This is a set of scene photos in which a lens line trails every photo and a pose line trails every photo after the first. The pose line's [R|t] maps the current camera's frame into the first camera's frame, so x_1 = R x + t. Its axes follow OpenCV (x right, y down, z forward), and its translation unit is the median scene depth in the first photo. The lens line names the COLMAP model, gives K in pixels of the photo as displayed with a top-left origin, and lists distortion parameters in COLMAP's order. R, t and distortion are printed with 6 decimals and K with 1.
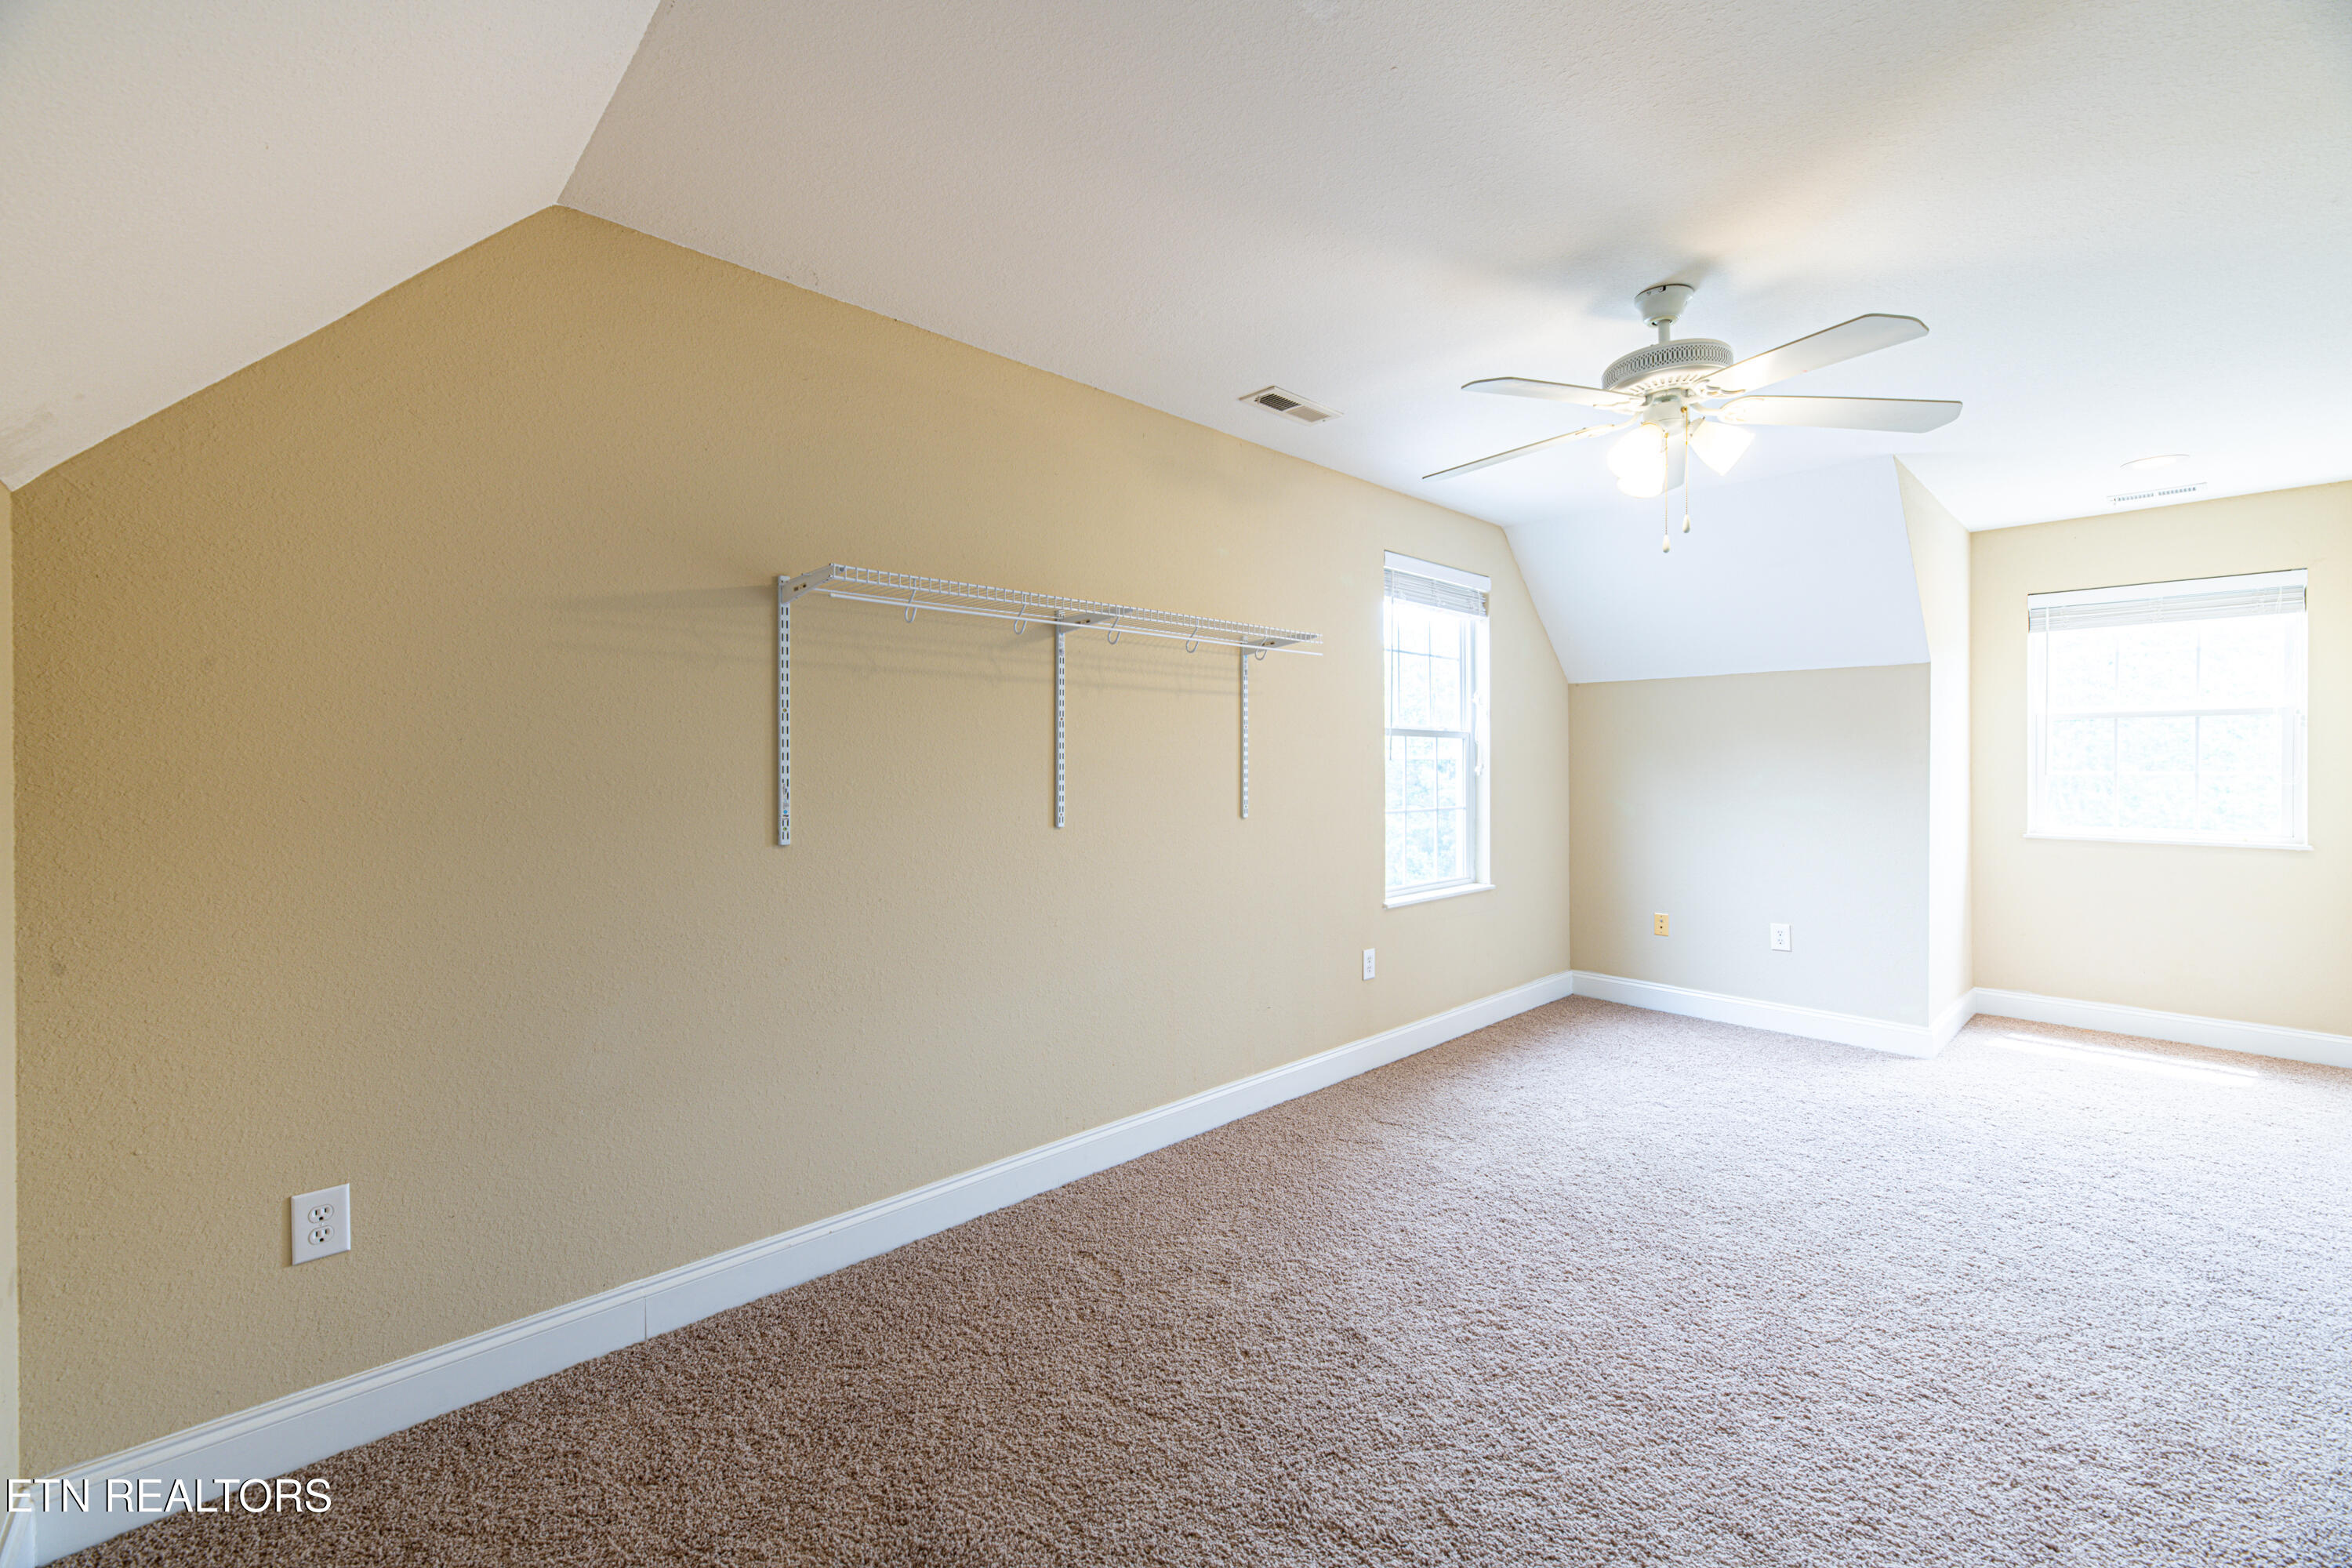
lens RADIAL K [[967.7, 0, 1187.7], [0, 967.7, 764.1], [0, 0, 1]] dist [-0.000054, -0.000078]
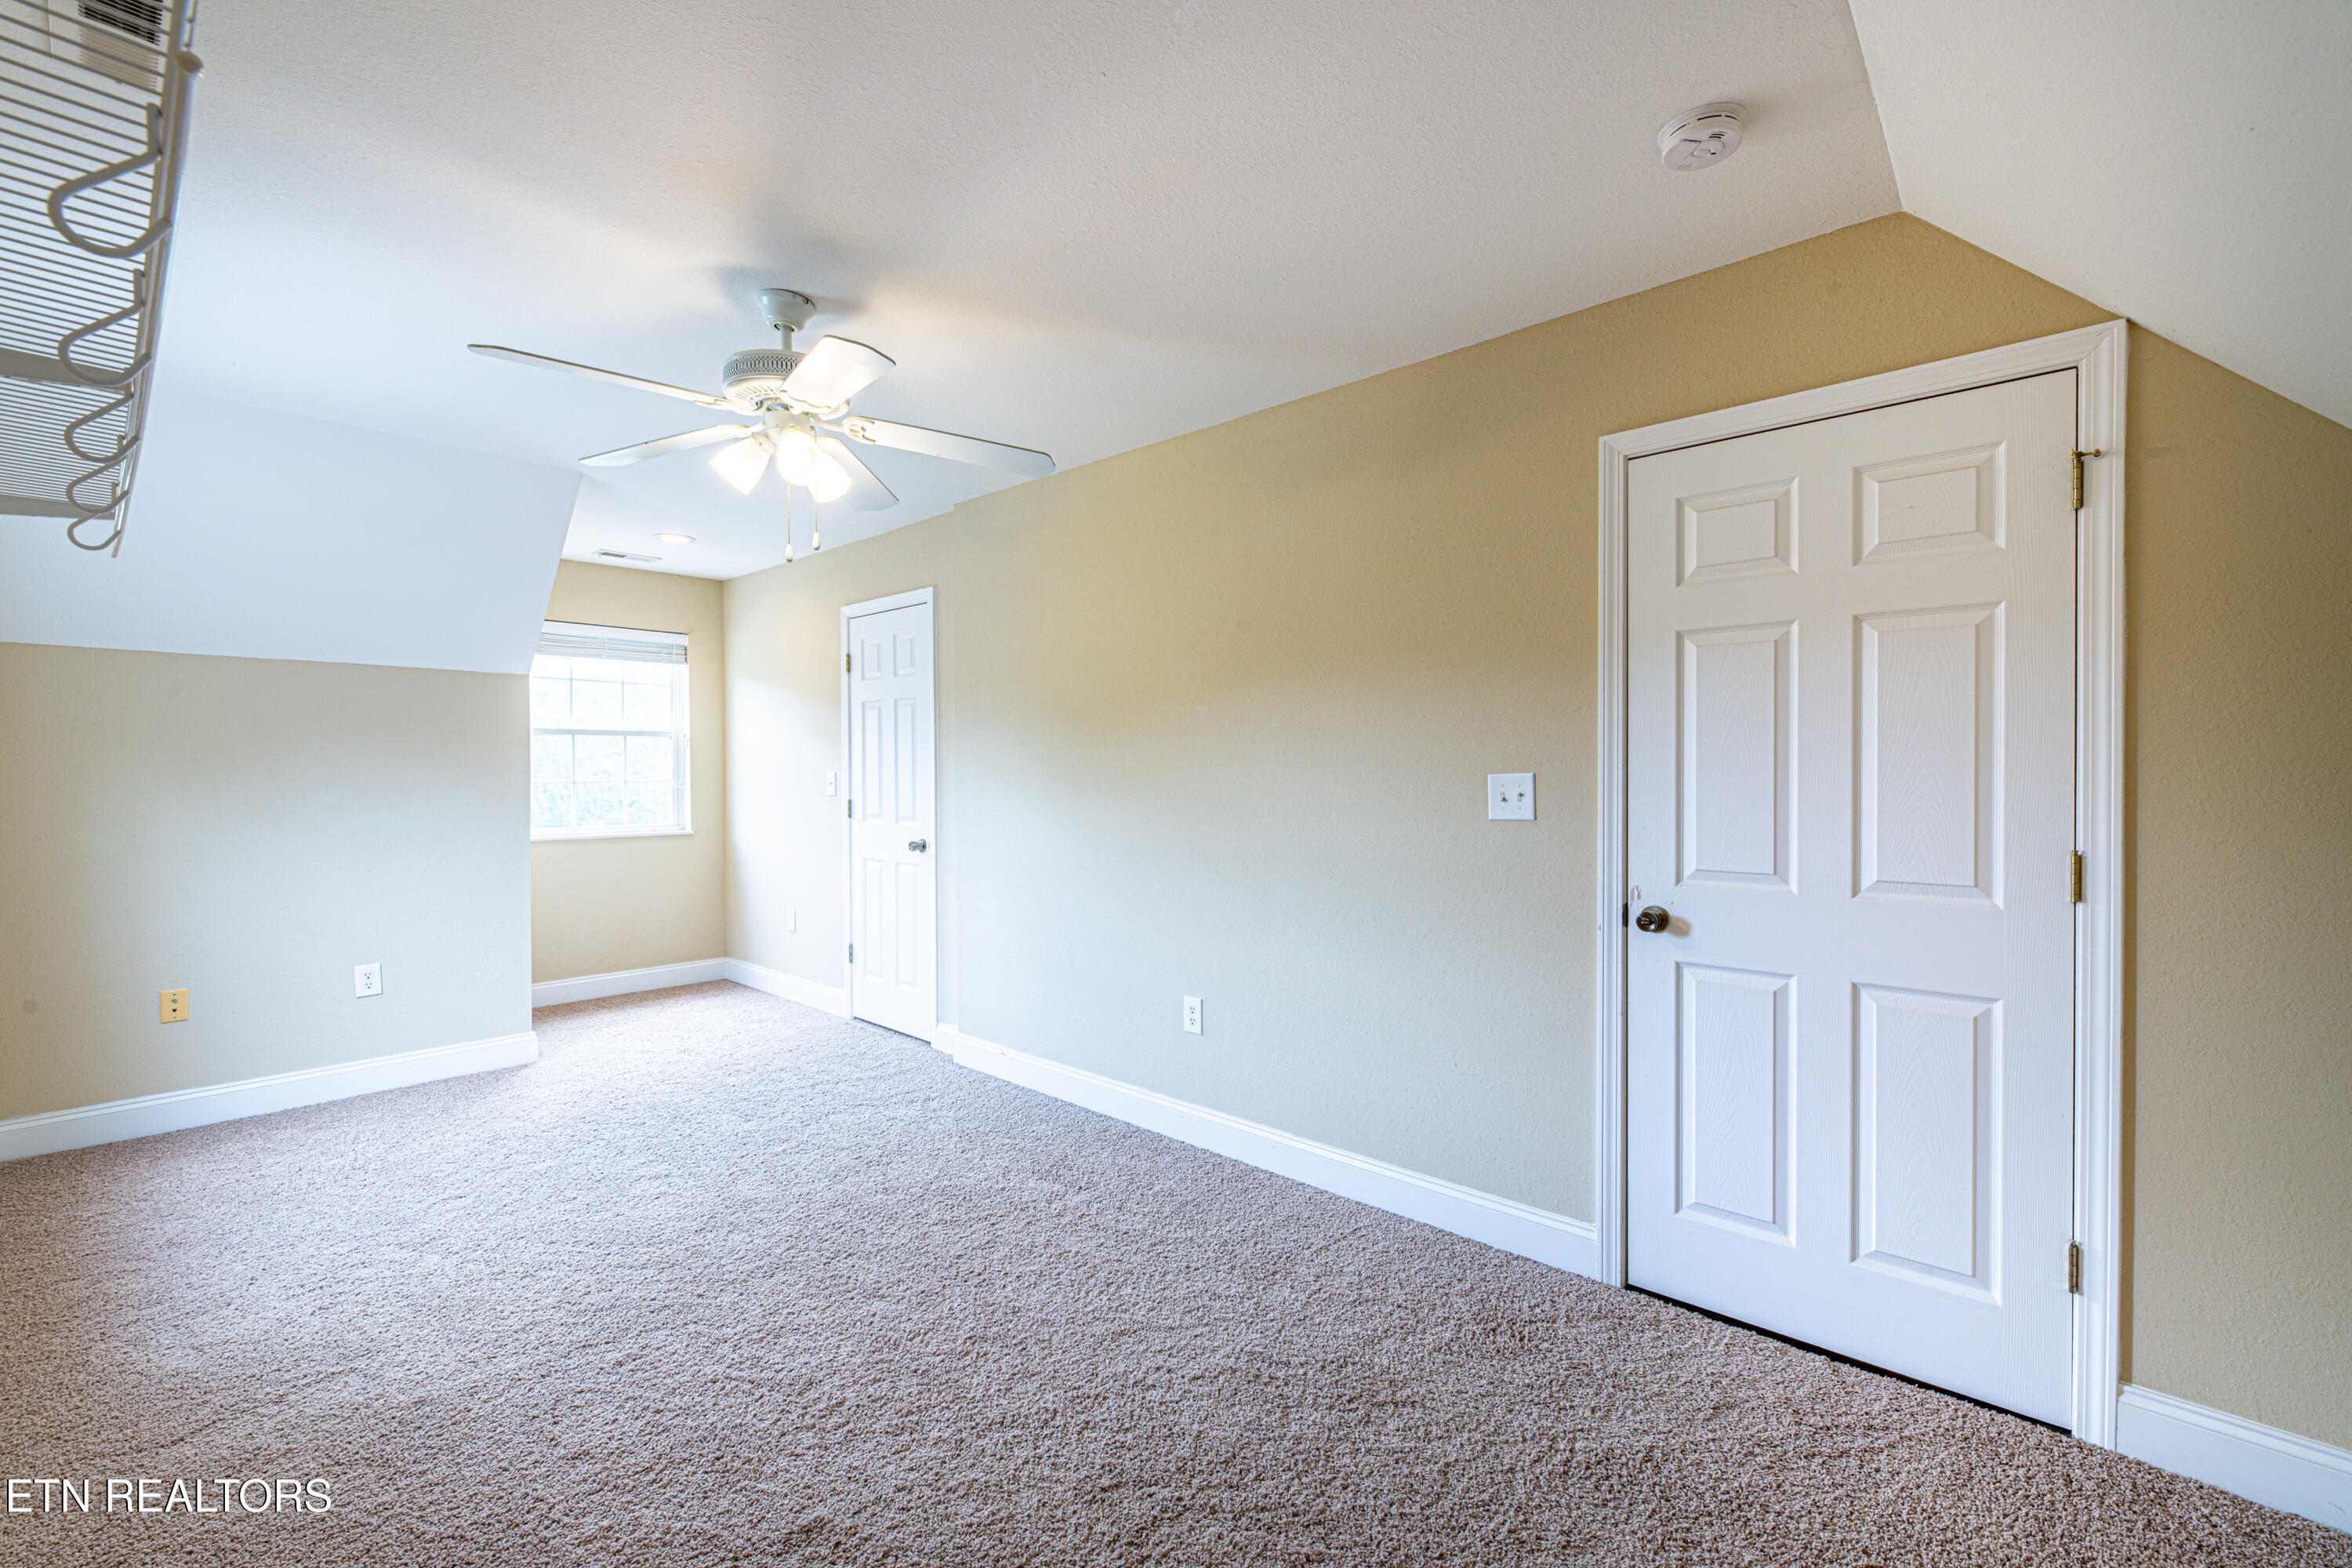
lens RADIAL K [[967.7, 0, 1187.7], [0, 967.7, 764.1], [0, 0, 1]] dist [-0.000054, -0.000078]
pose [[-0.071623, 0.005765, 0.997415, -0.399715], [0.005600, 0.999970, -0.005377, -0.001140], [-0.997416, 0.005200, -0.071653, 0.497942]]
